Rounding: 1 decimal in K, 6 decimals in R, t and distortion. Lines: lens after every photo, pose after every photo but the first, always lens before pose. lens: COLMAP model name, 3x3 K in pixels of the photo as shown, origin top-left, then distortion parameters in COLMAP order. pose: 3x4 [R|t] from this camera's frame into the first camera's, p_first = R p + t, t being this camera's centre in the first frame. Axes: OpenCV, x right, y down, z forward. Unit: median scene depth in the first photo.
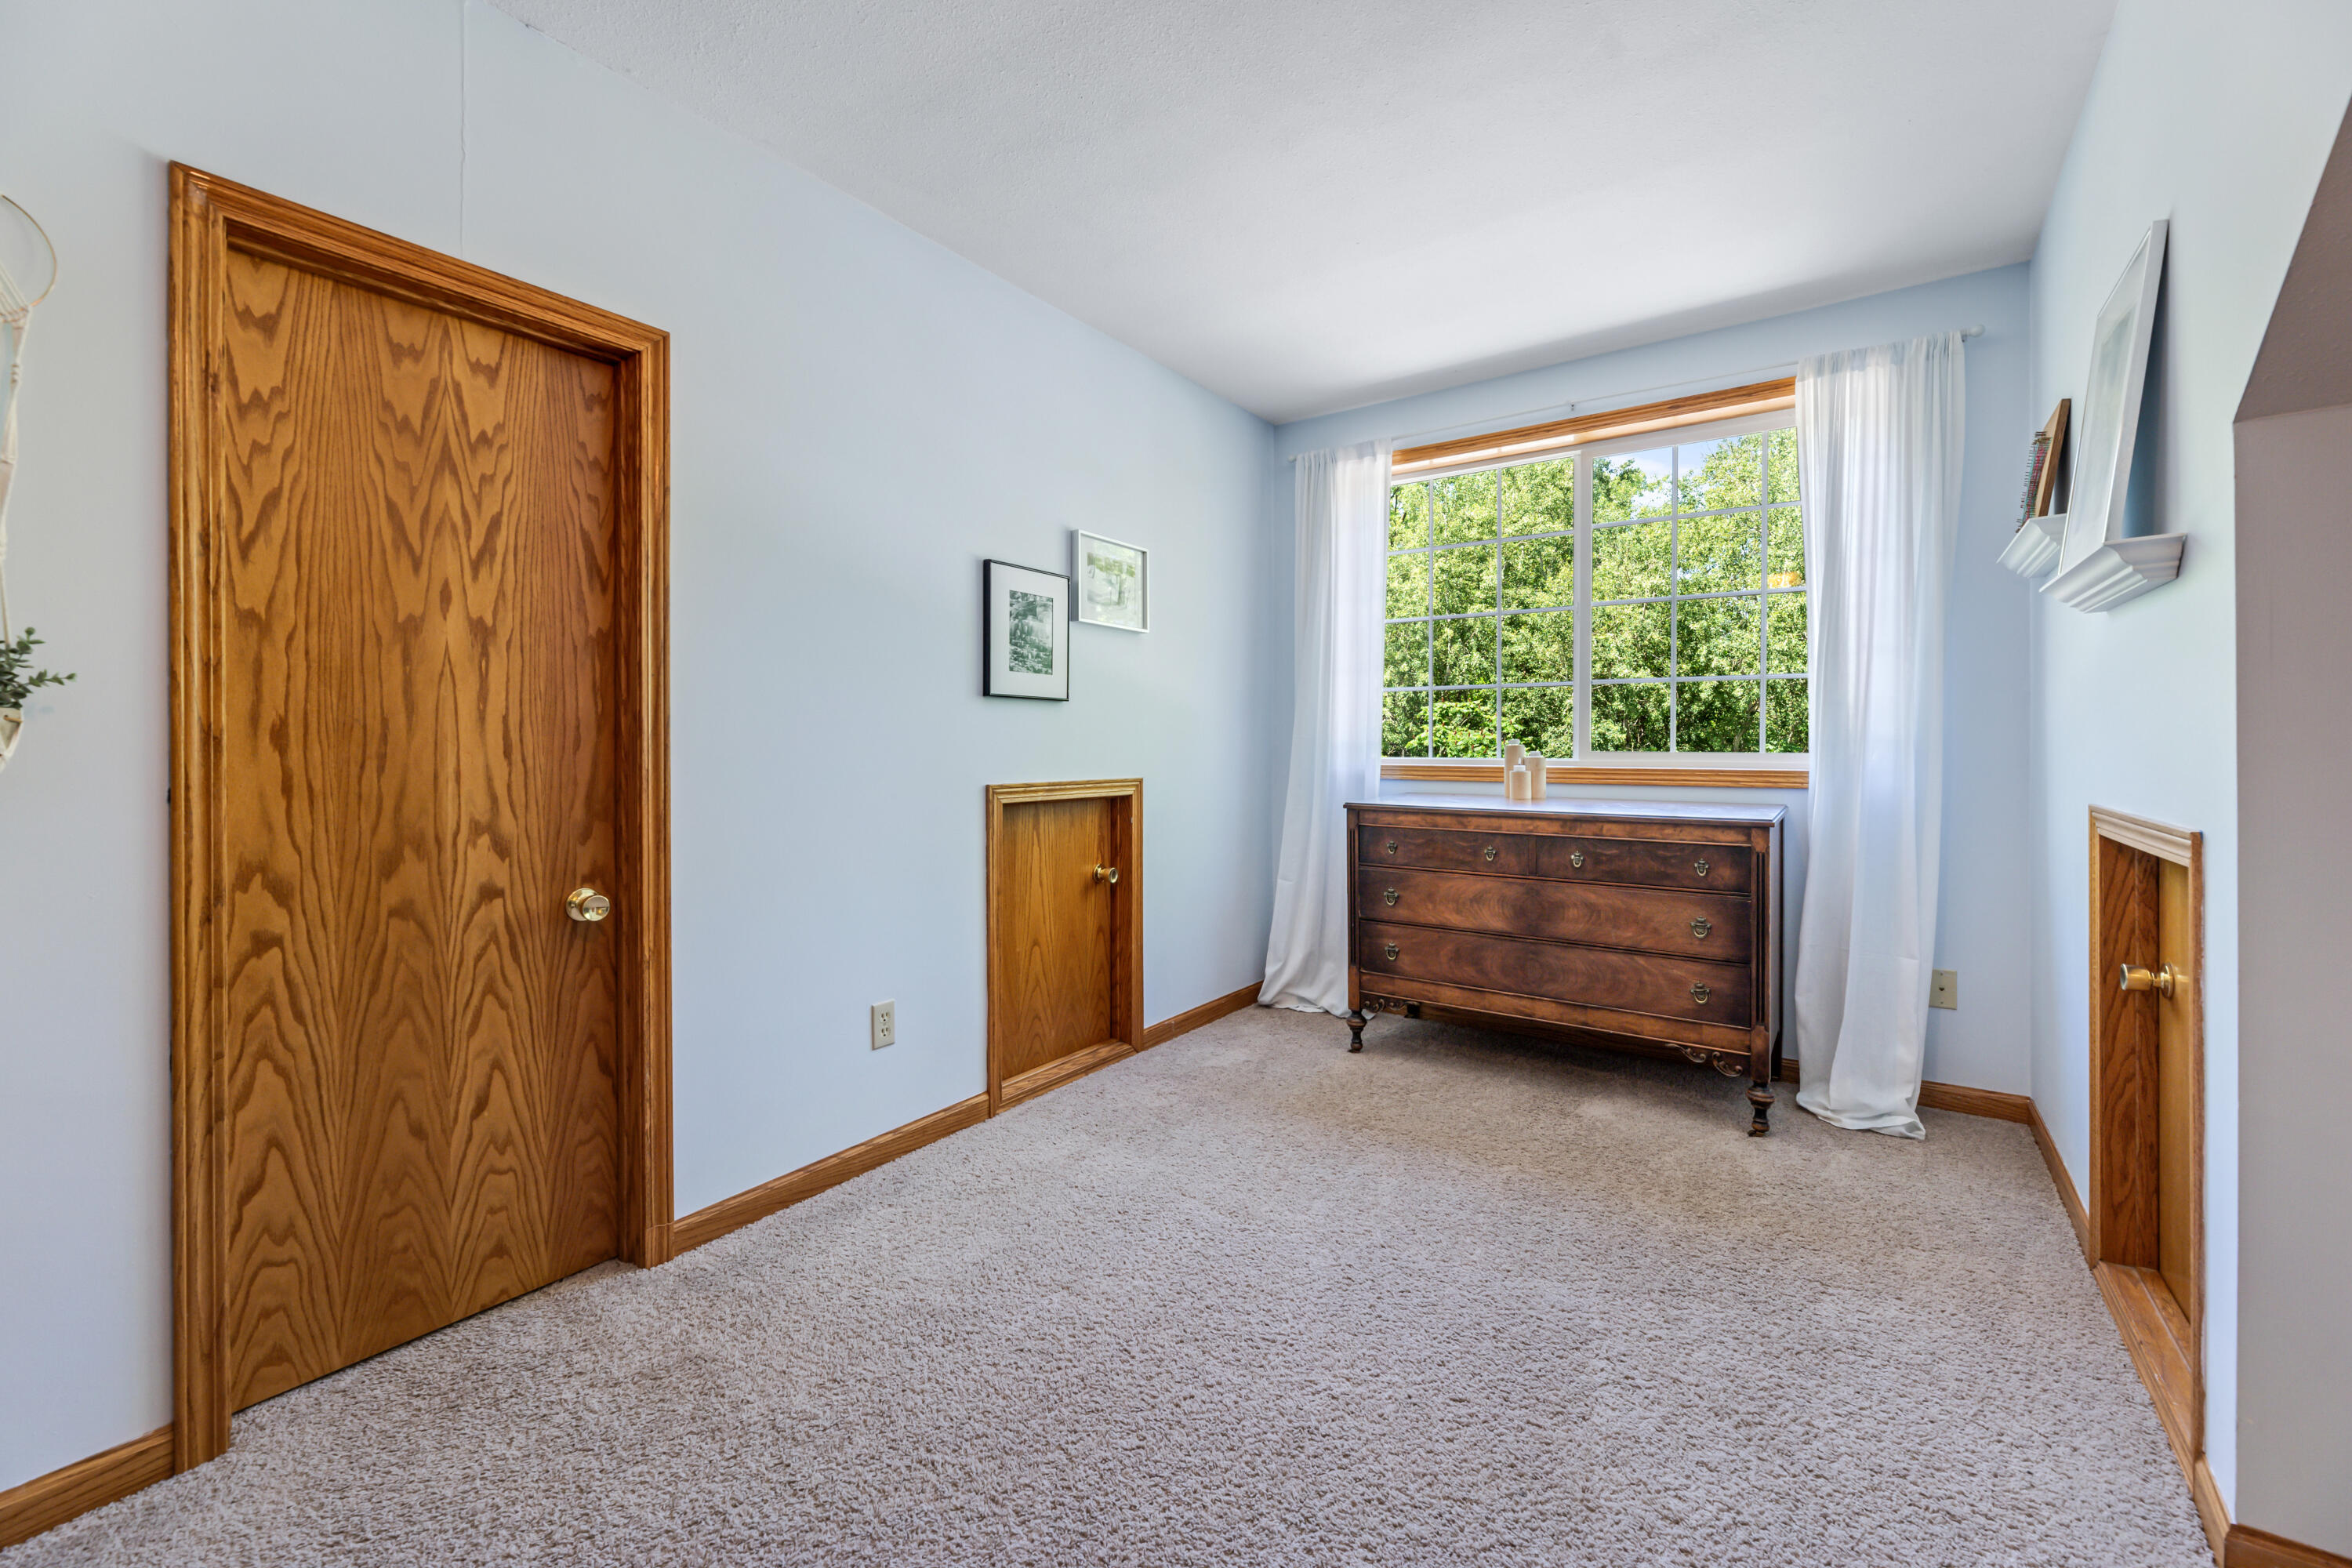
lens RADIAL K [[942.7, 0, 1185.0], [0, 942.7, 751.9], [0, 0, 1]] dist [-0.000046, -0.000052]
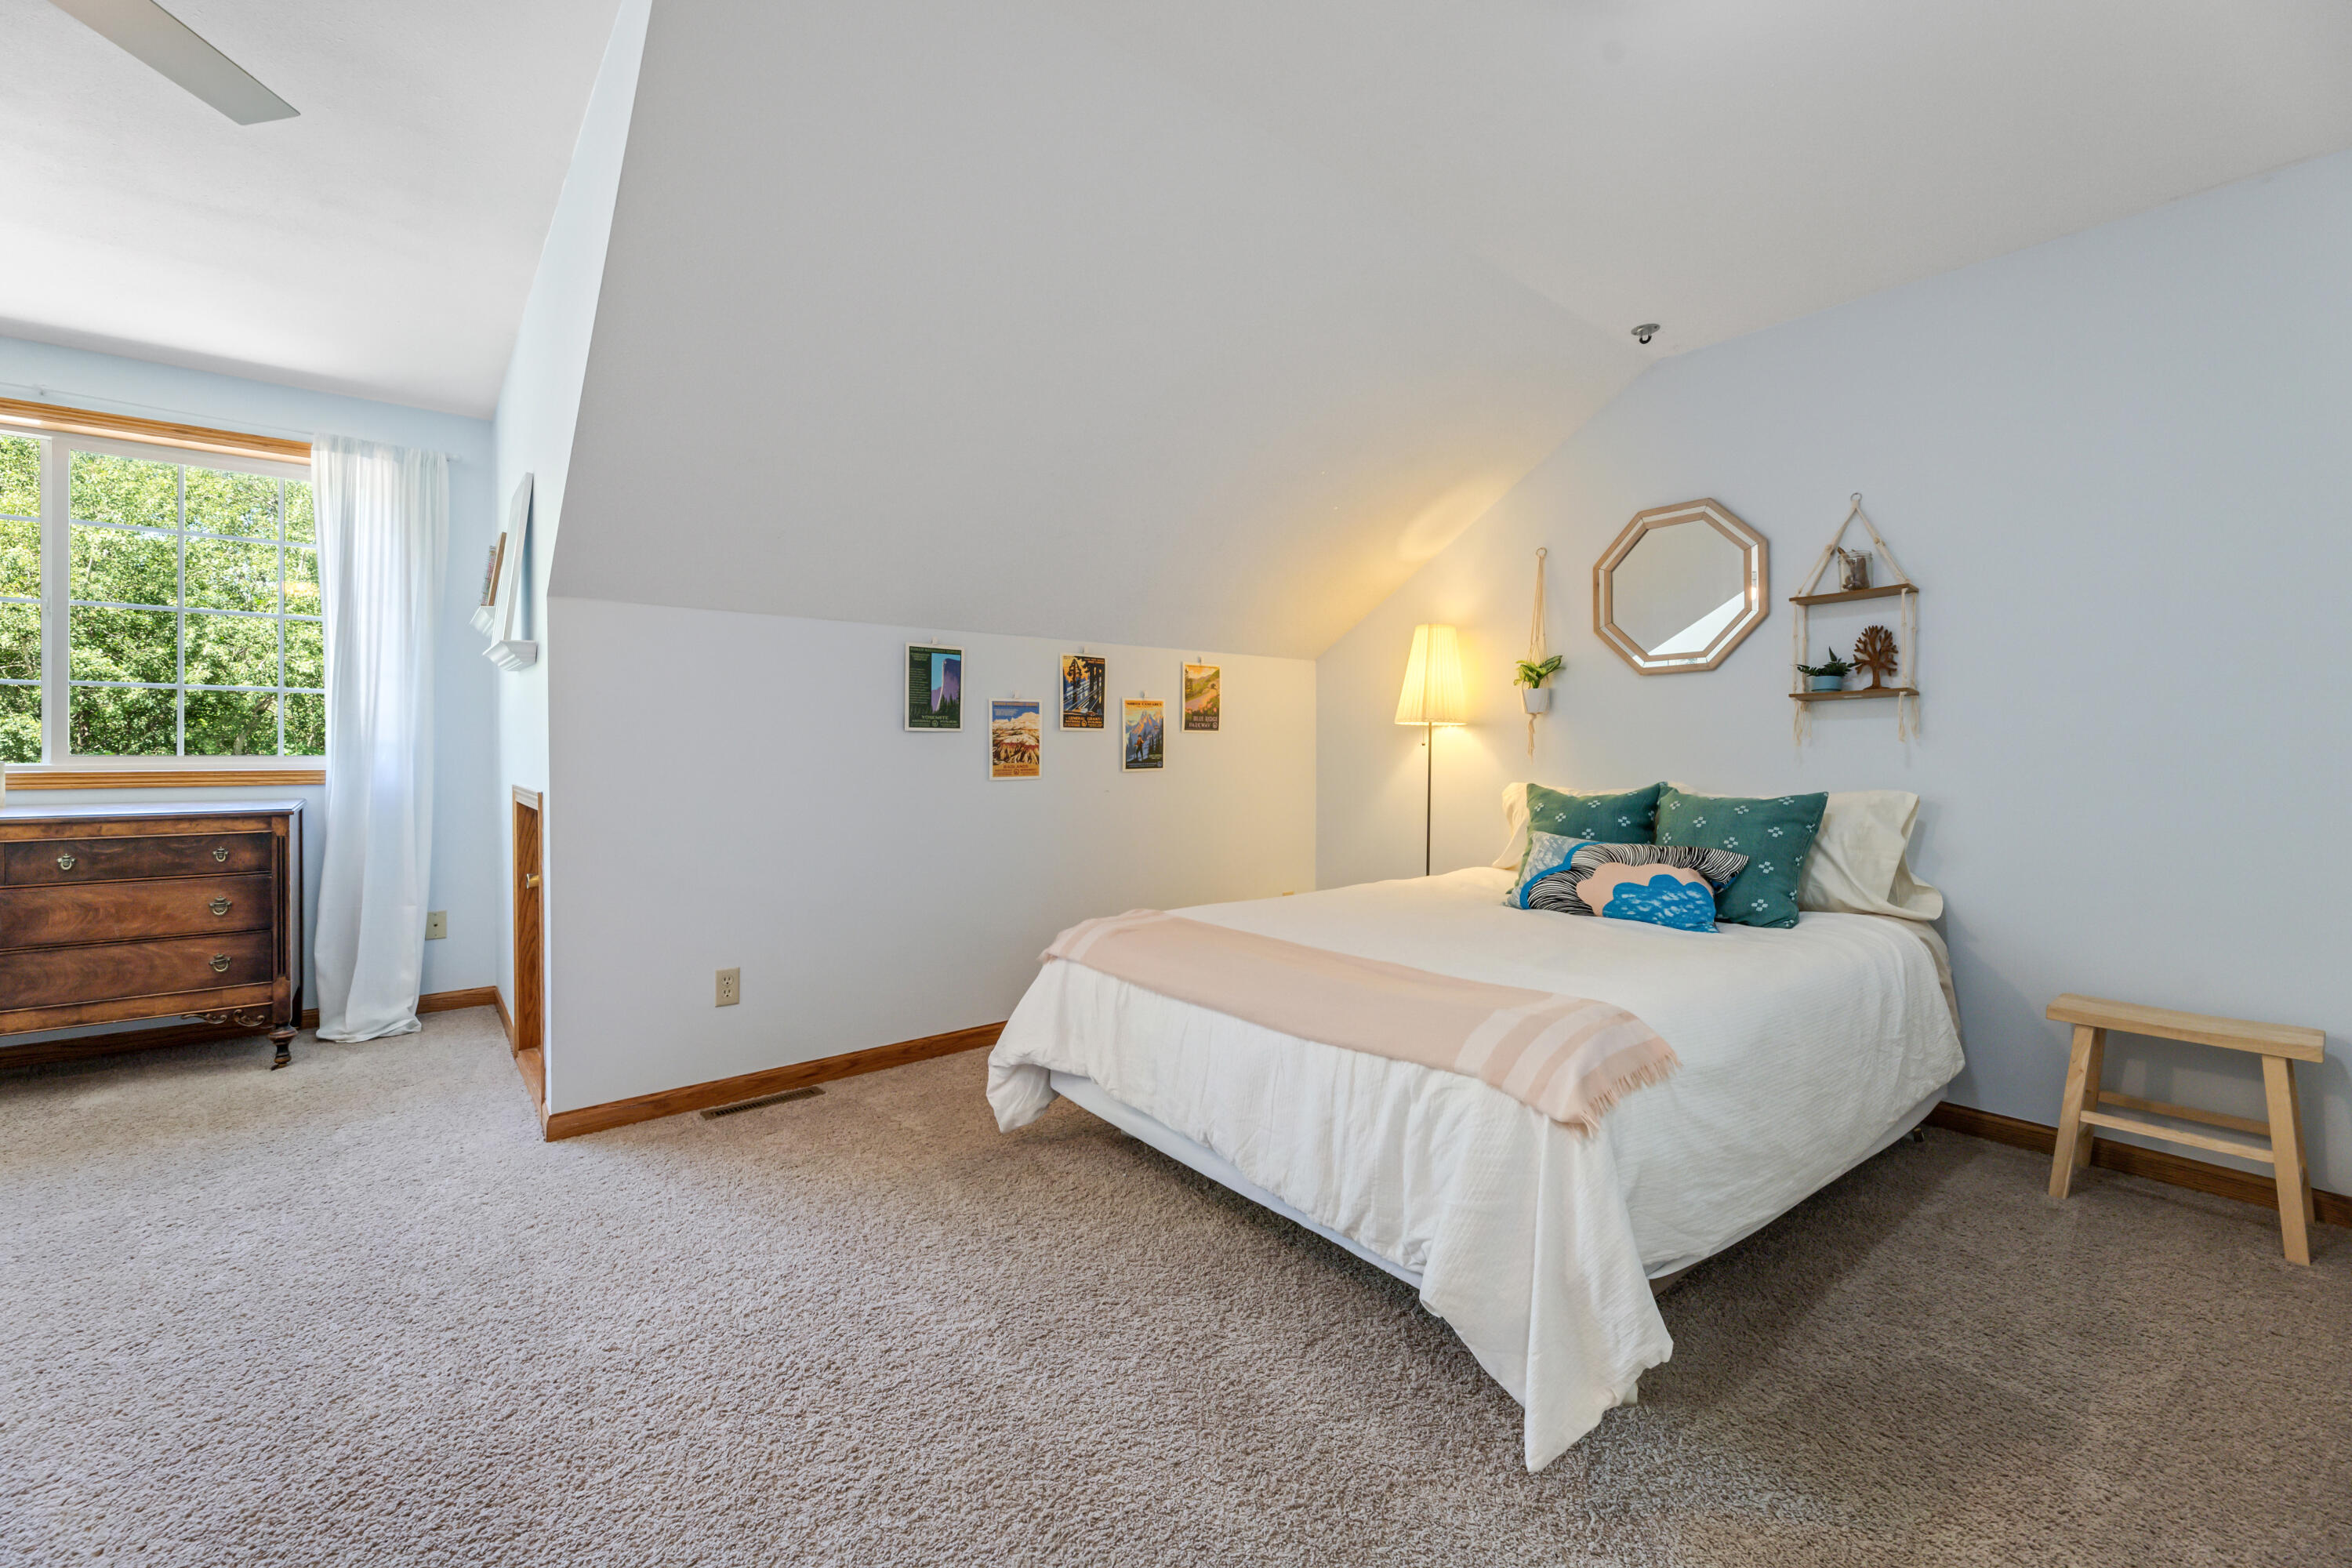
lens RADIAL K [[942.7, 0, 1185.0], [0, 942.7, 751.9], [0, 0, 1]] dist [-0.000046, -0.000052]
pose [[0.250147, -0.002710, 0.968204, -0.265495], [0.006078, 0.999981, 0.001229, 0.002347], [-0.968189, 0.005577, 0.250158, -0.419760]]
